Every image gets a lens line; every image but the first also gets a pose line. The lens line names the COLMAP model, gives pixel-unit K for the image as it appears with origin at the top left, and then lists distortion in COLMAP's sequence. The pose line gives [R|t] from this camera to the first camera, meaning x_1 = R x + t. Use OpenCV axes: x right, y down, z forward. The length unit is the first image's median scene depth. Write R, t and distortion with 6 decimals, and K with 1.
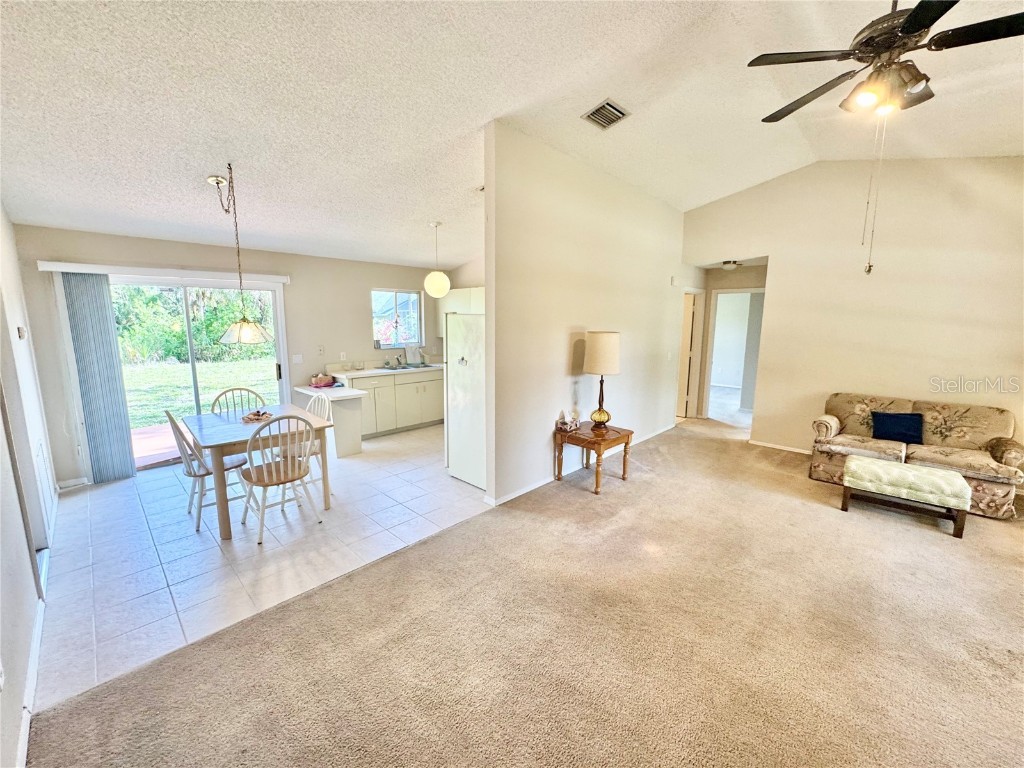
lens RADIAL K [[411.0, 0, 511.3], [0, 411.0, 384.7], [0, 0, 1]] dist [-0.003894, 0.000615]
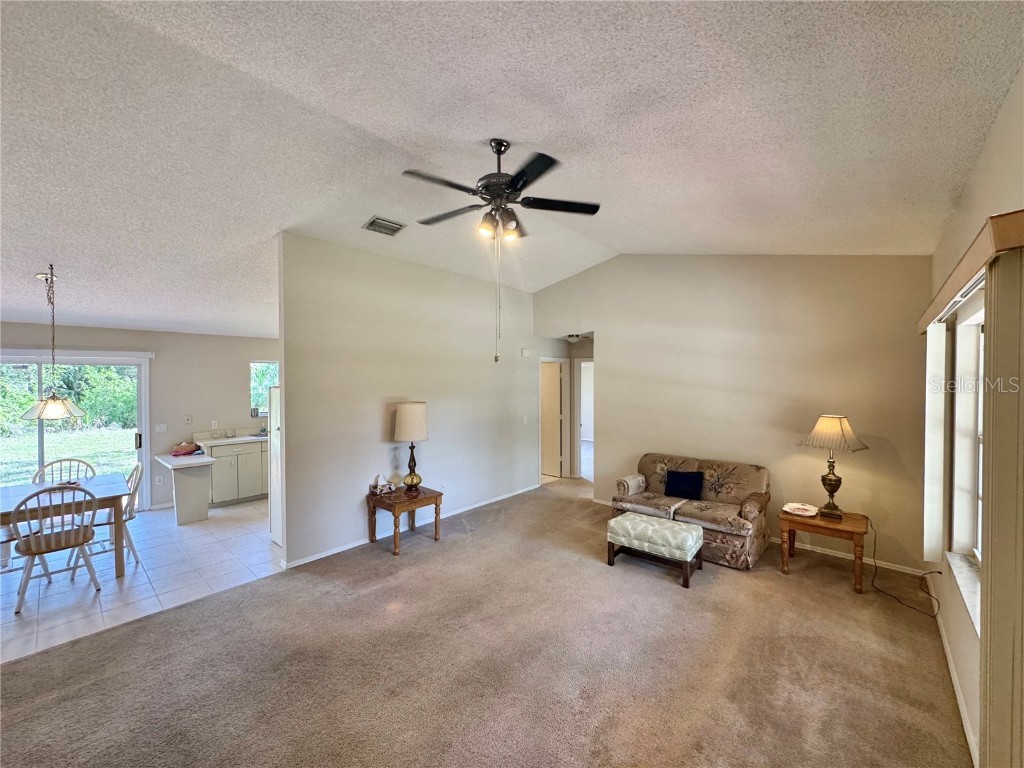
lens RADIAL K [[409.9, 0, 511.2], [0, 409.9, 384.7], [0, 0, 1]] dist [-0.002093, -0.000103]
pose [[0.999168, -0.010369, 0.039455, 0.437542], [0.015900, 0.989657, -0.142567, -0.012905], [-0.037568, 0.143076, 0.988998, -0.112441]]
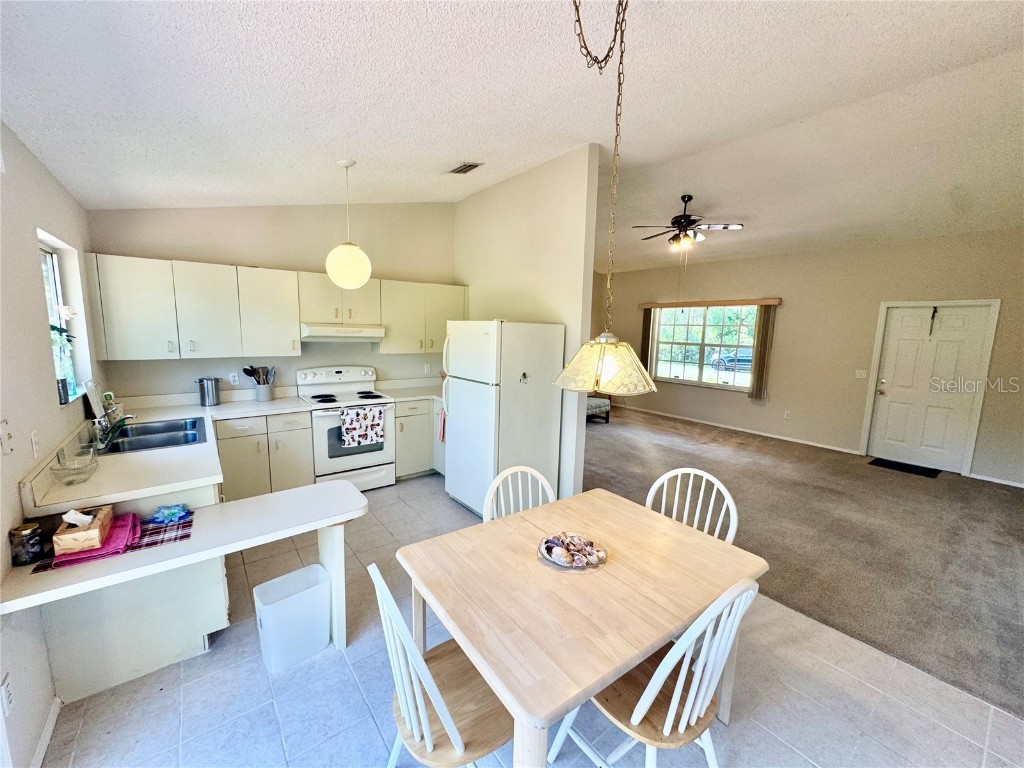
lens RADIAL K [[411.0, 0, 511.3], [0, 411.0, 384.7], [0, 0, 1]] dist [-0.003894, 0.000615]
pose [[0.145464, -0.140274, 0.979369, -0.917279], [0.133662, 0.983609, 0.121028, -0.143798], [-0.980293, 0.113299, 0.161828, 0.849831]]
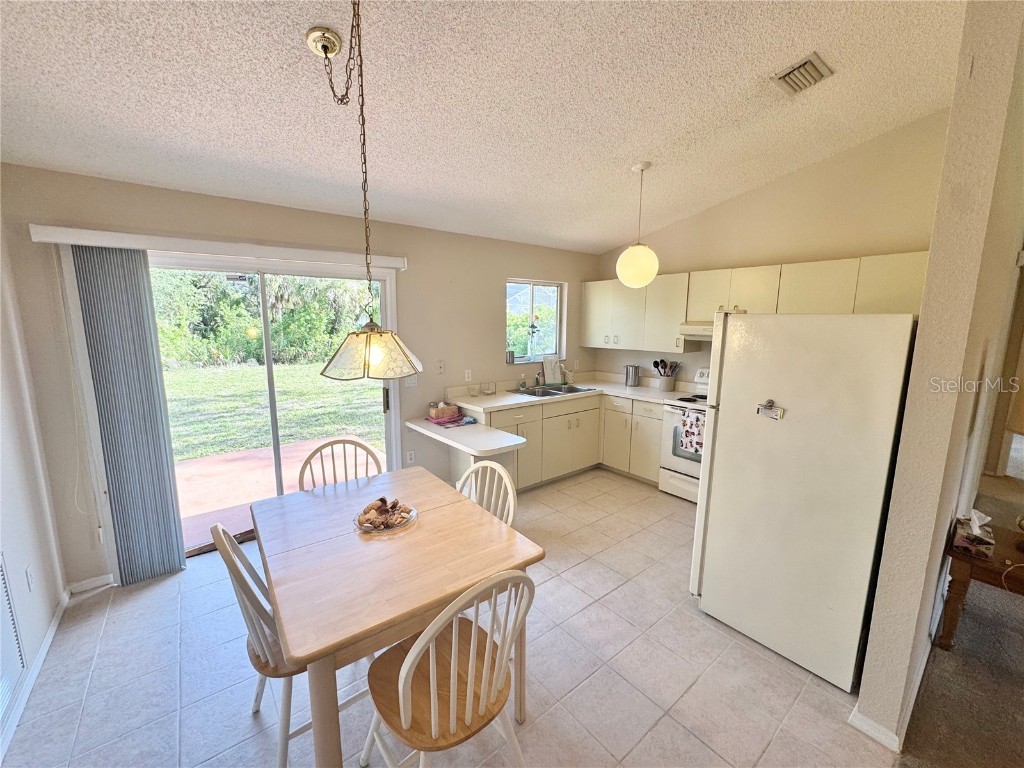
lens RADIAL K [[411.0, 0, 511.3], [0, 411.0, 384.7], [0, 0, 1]] dist [-0.003894, 0.000615]
pose [[0.991397, 0.019145, -0.129484, -0.347401], [-0.019579, 0.999806, -0.002080, -0.075419], [0.129419, 0.004597, 0.991579, 0.446783]]
